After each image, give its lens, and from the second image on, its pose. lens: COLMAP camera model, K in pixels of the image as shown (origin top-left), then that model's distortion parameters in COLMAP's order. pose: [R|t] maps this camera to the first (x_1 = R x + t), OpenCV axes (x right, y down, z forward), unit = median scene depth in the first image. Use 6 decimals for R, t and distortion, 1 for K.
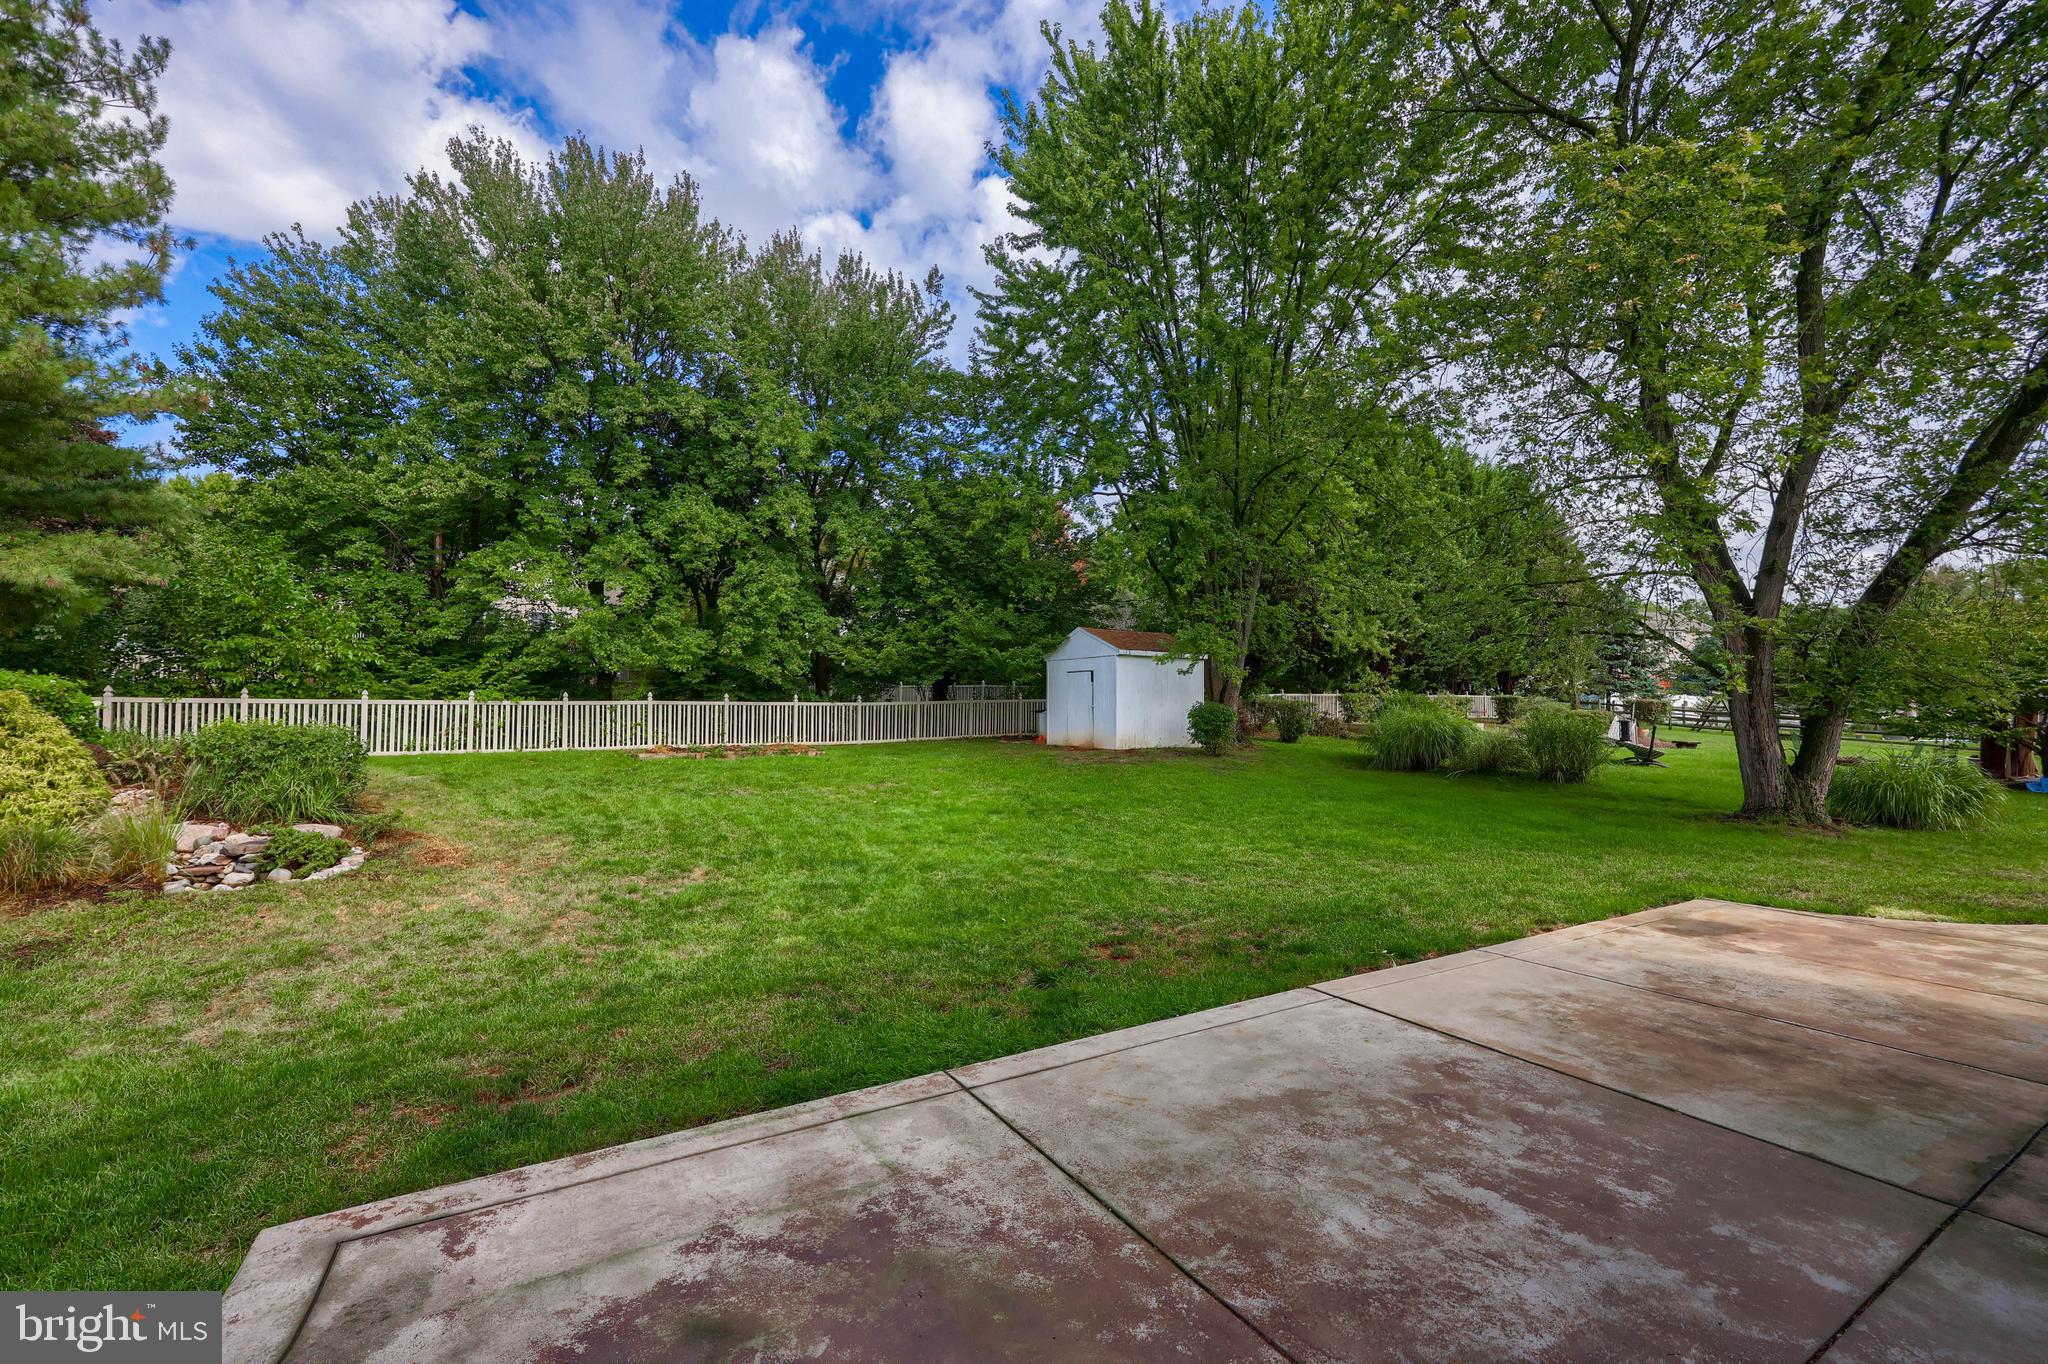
lens RADIAL K [[846.6, 0, 1024.0], [0, 846.6, 682.0], [0, 0, 1]] dist [-0.028703, 0.000206]
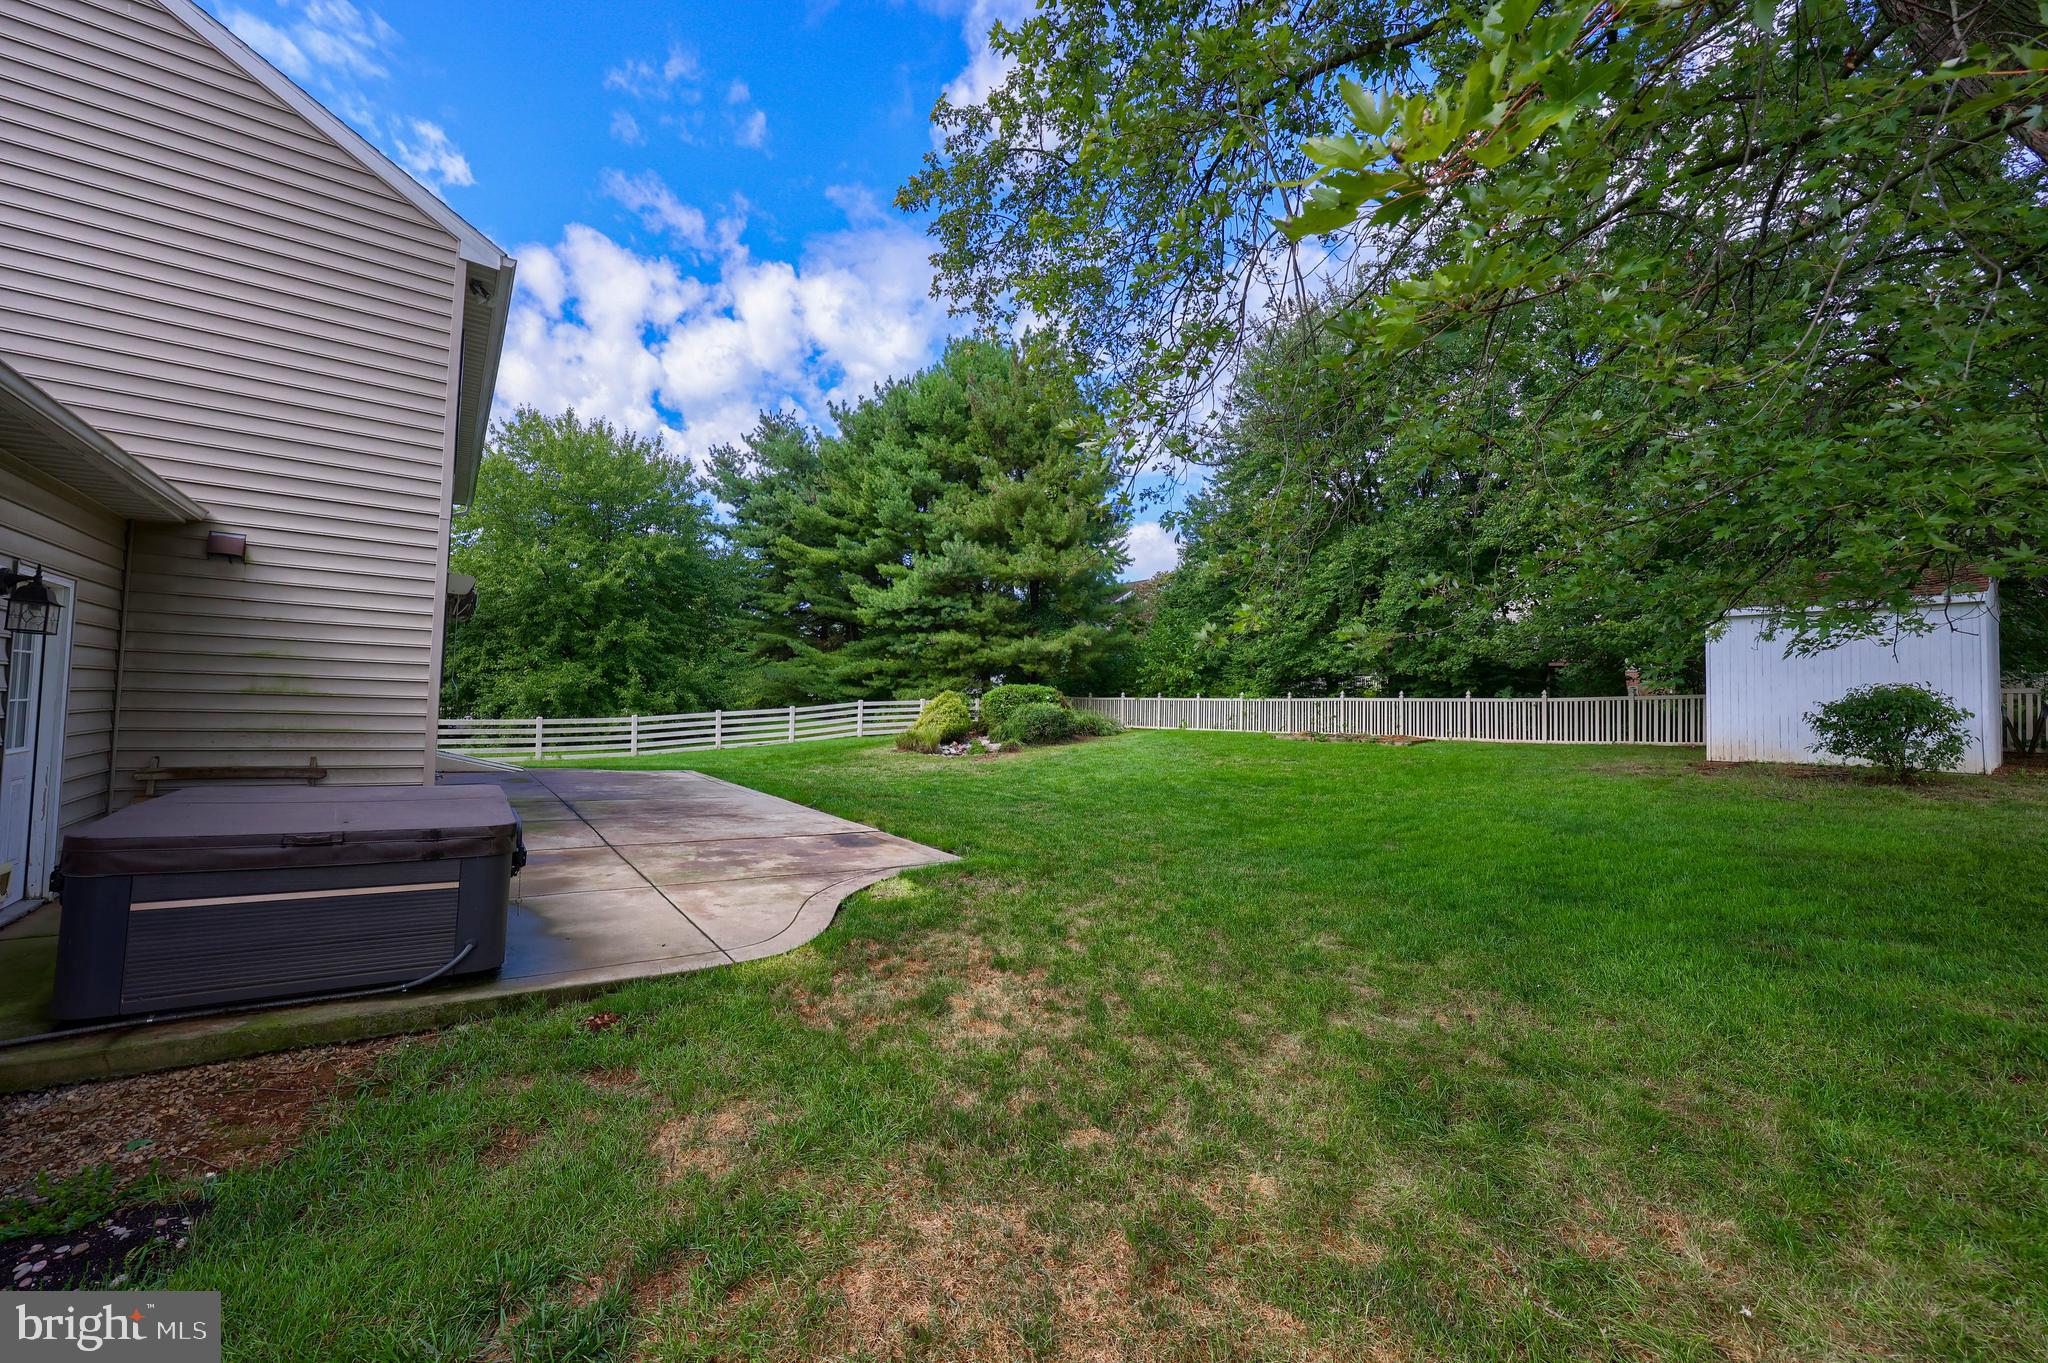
lens RADIAL K [[852.9, 0, 1031.8], [0, 852.9, 686.6], [0, 0, 1]] dist [0.002723, -0.000312]
pose [[0.088214, -0.024537, -0.995799, 3.370545], [0.013169, 0.999638, -0.023465, 0.121536], [0.996014, -0.011044, 0.088505, 1.736467]]
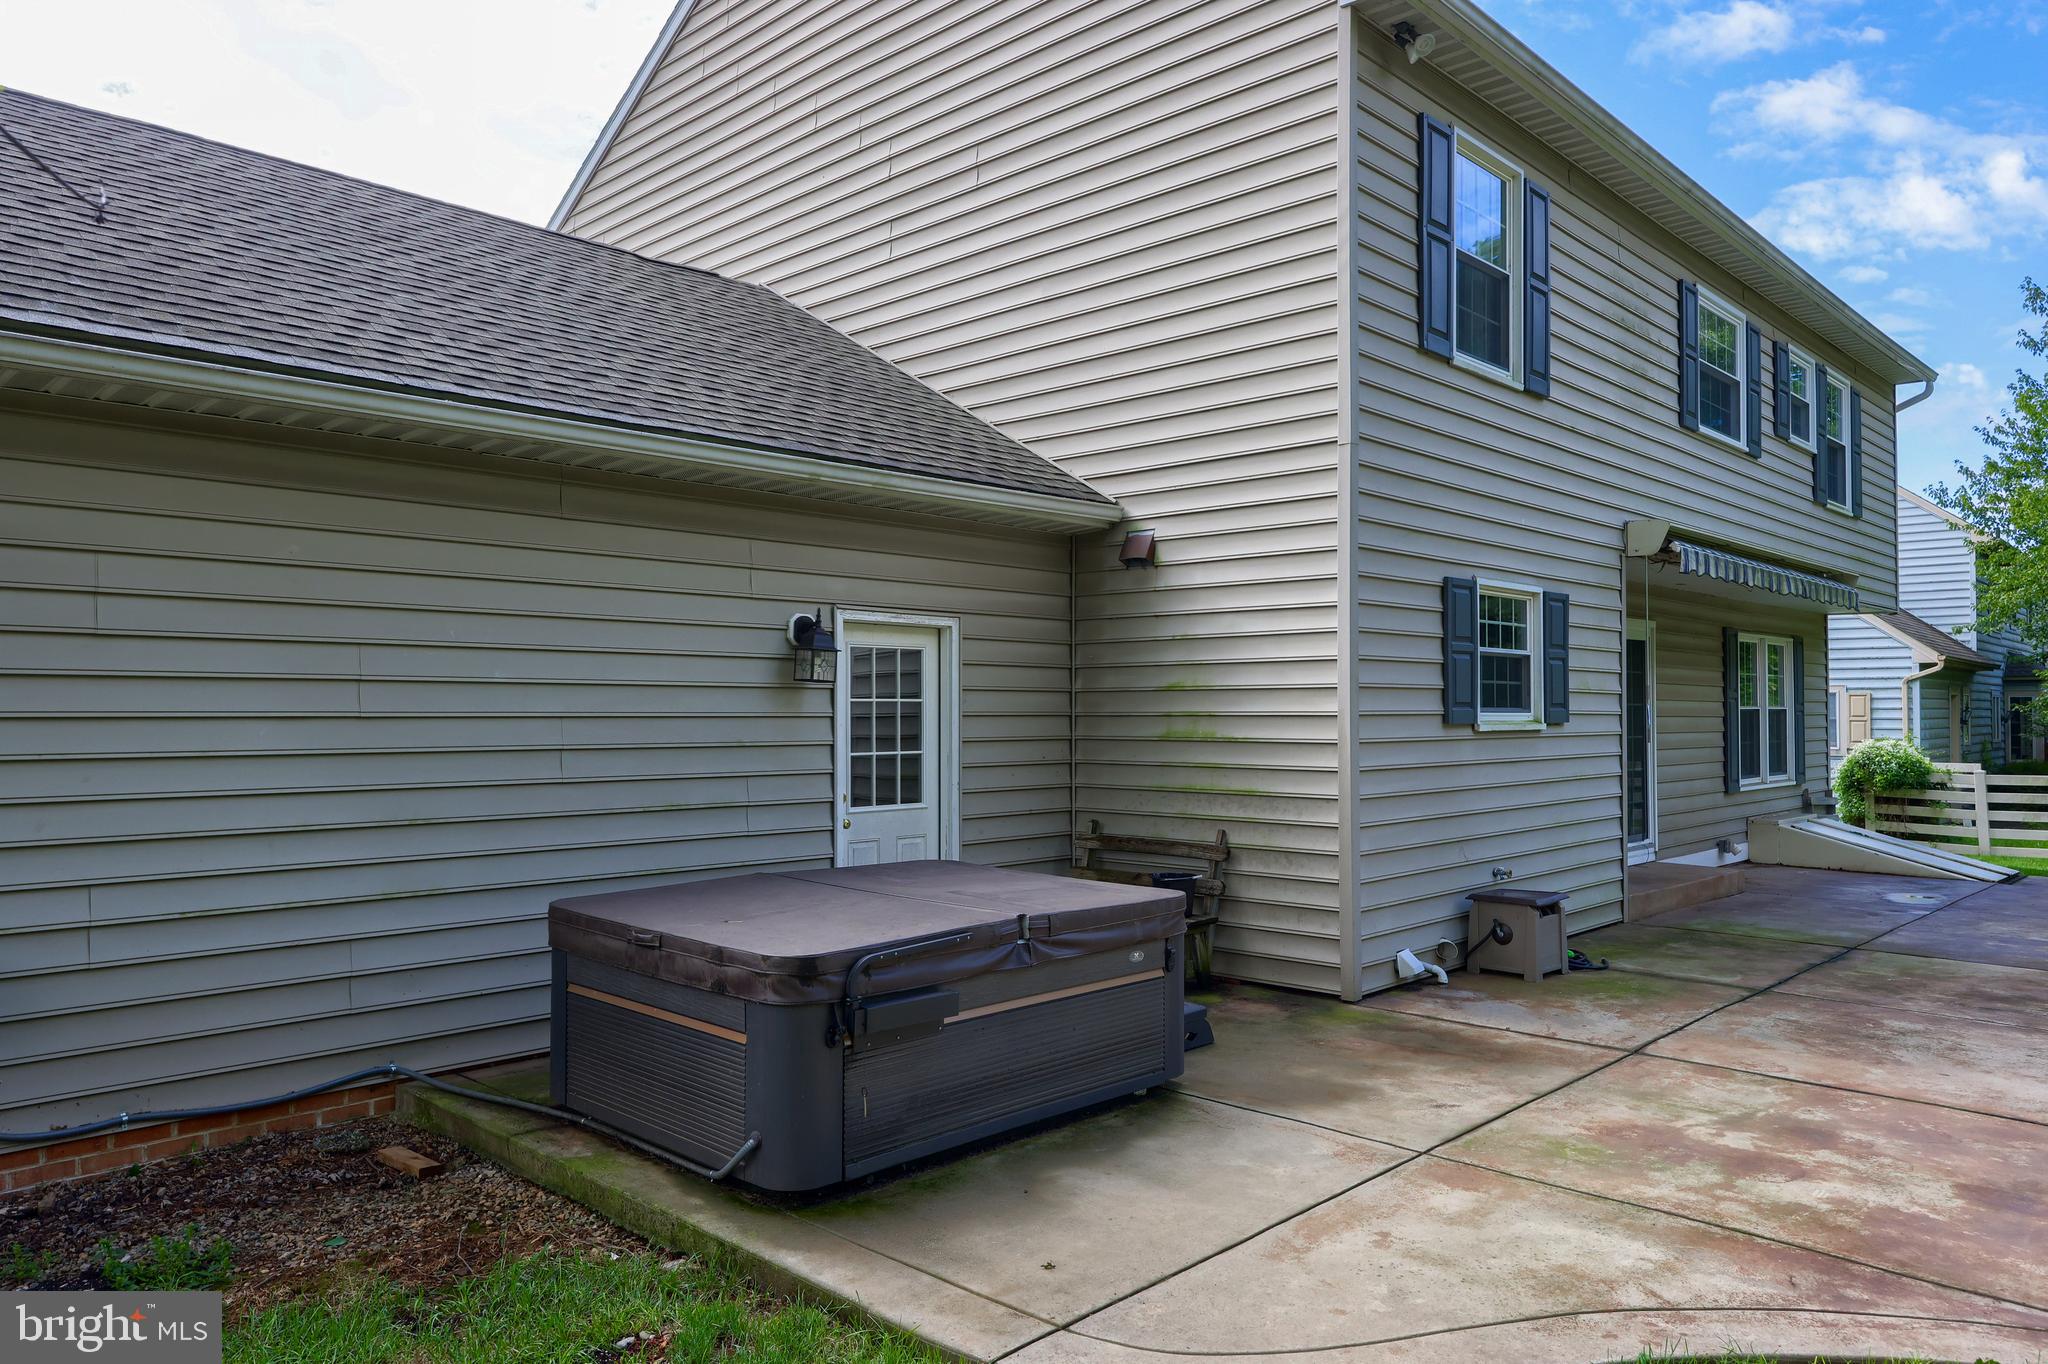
lens RADIAL K [[1392.2, 0, 983.4], [0, 1392.2, 679.4], [0, 0, 1]] dist [-0.004119, -0.000863]
pose [[-0.965421, -0.007562, -0.260588, 2.399317], [0.011136, 0.997471, -0.070202, 0.127312], [0.260460, -0.070676, -0.962894, 2.226779]]
